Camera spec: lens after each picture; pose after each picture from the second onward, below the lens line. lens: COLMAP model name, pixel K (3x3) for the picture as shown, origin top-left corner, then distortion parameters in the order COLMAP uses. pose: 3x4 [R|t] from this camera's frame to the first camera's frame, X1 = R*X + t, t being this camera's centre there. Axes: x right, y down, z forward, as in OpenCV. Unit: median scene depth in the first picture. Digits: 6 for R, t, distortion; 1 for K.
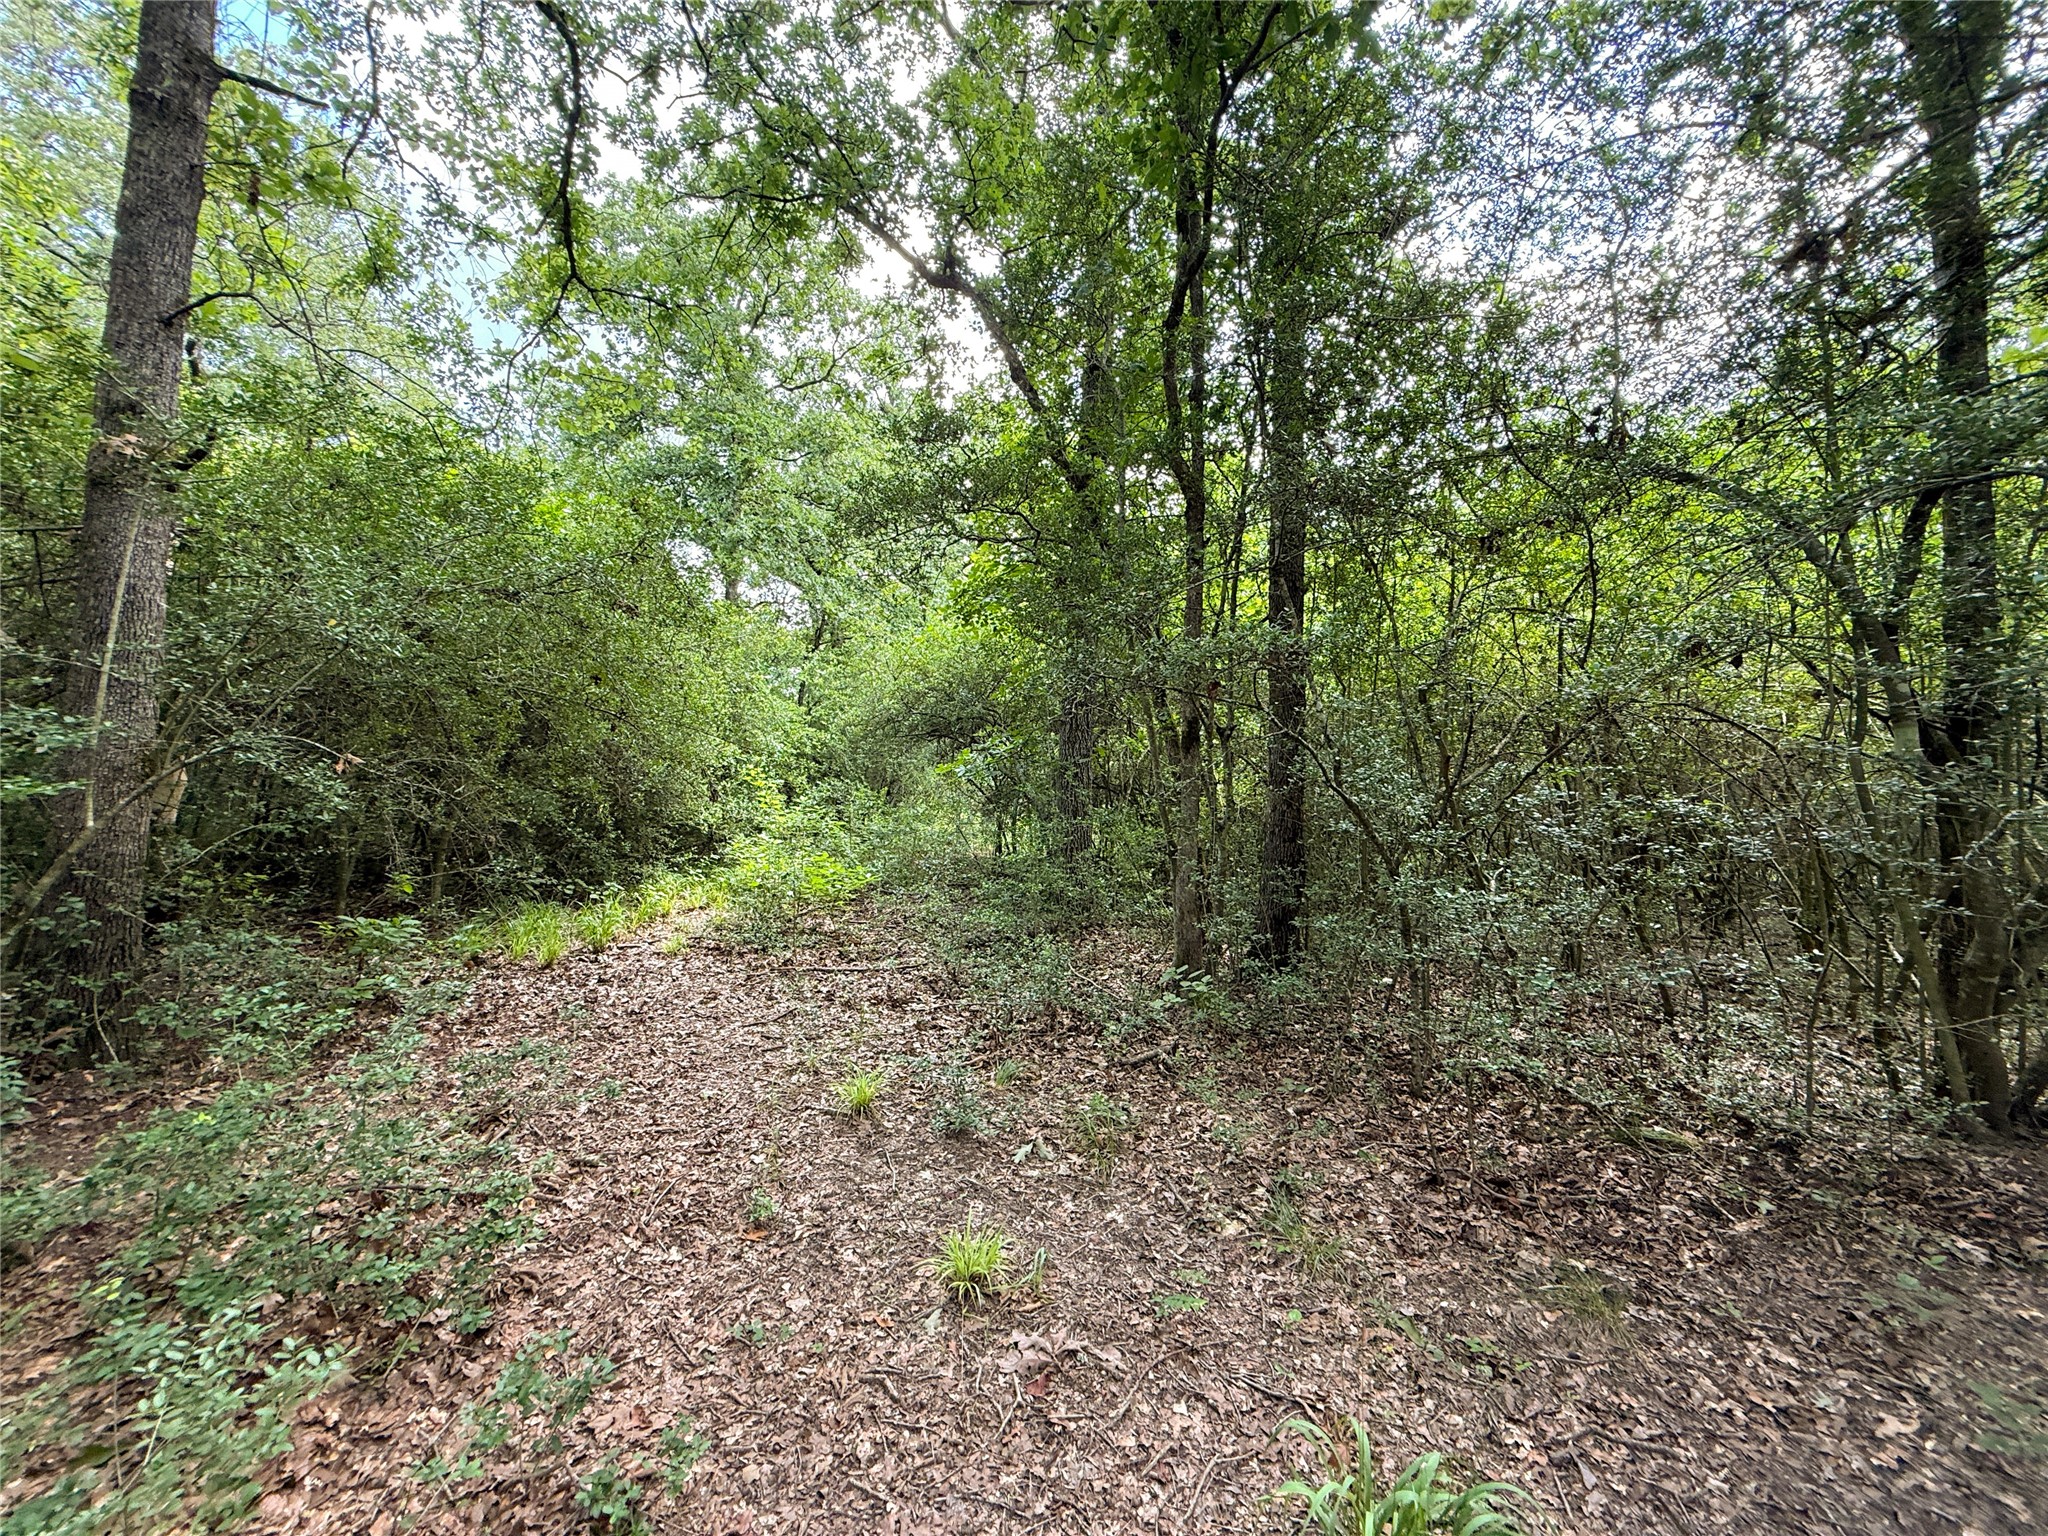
lens RADIAL K [[832.0, 0, 1025.8], [0, 832.0, 772.8], [0, 0, 1]] dist [0.001397, 0.000245]
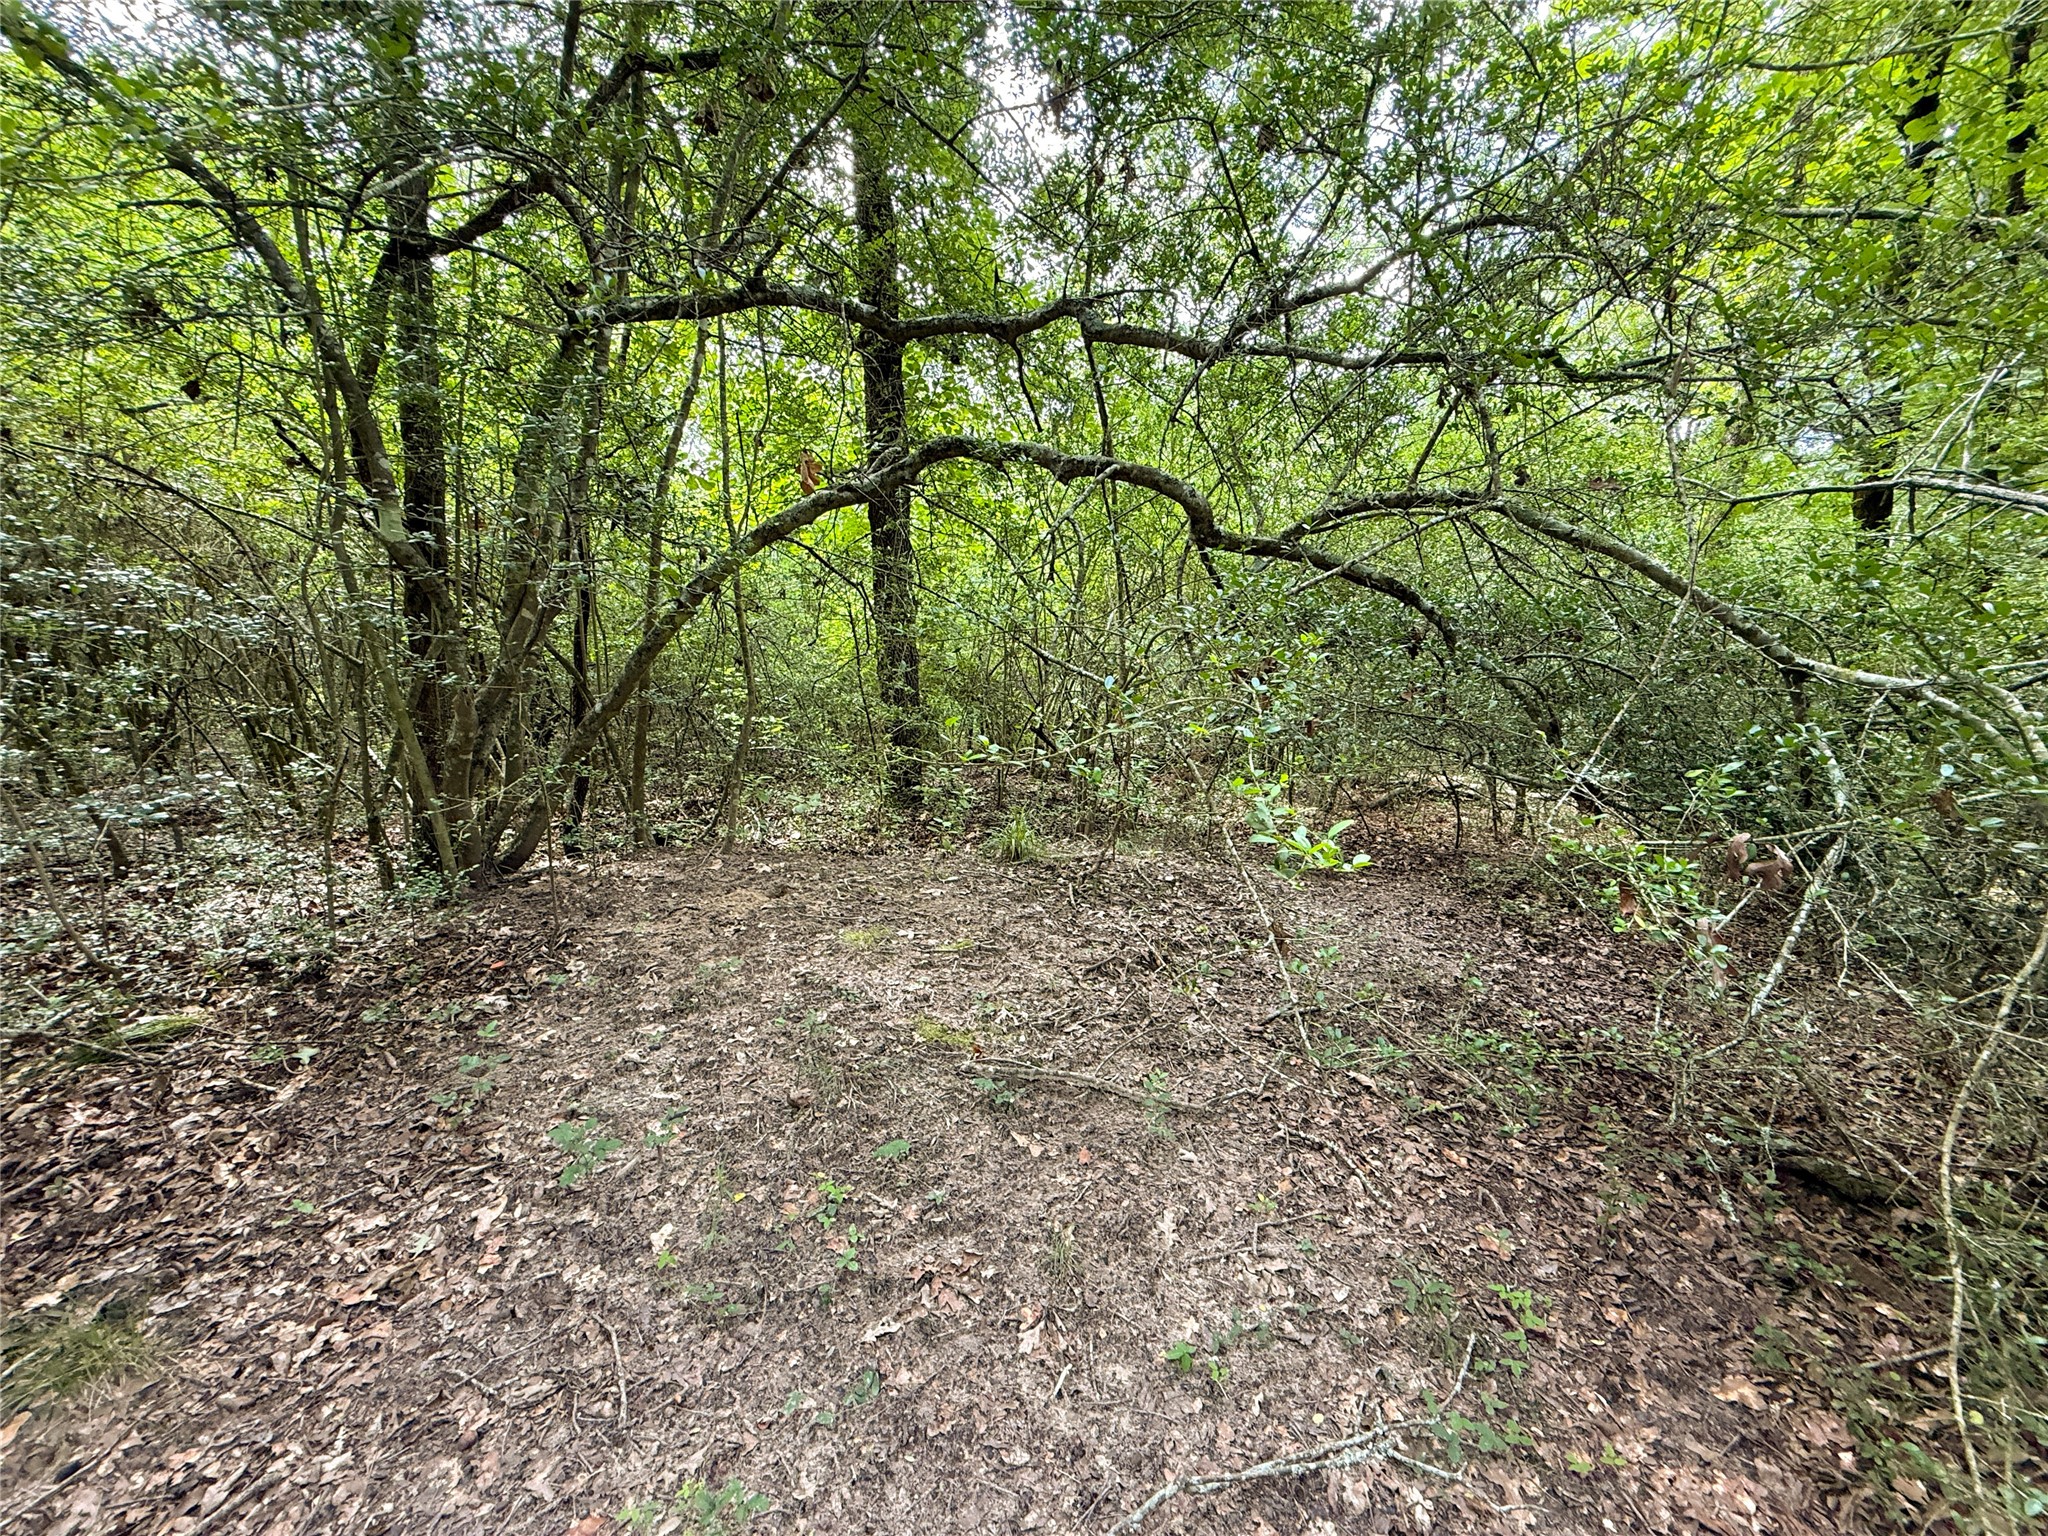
lens RADIAL K [[832.0, 0, 1025.6], [0, 832.0, 768.8], [0, 0, 1]] dist [0.001397, 0.000245]
pose [[0.067299, -0.148412, 0.986633, 0.158826], [-0.056837, 0.986699, 0.152299, 0.071649], [-0.996113, -0.066326, 0.057968, 0.263016]]
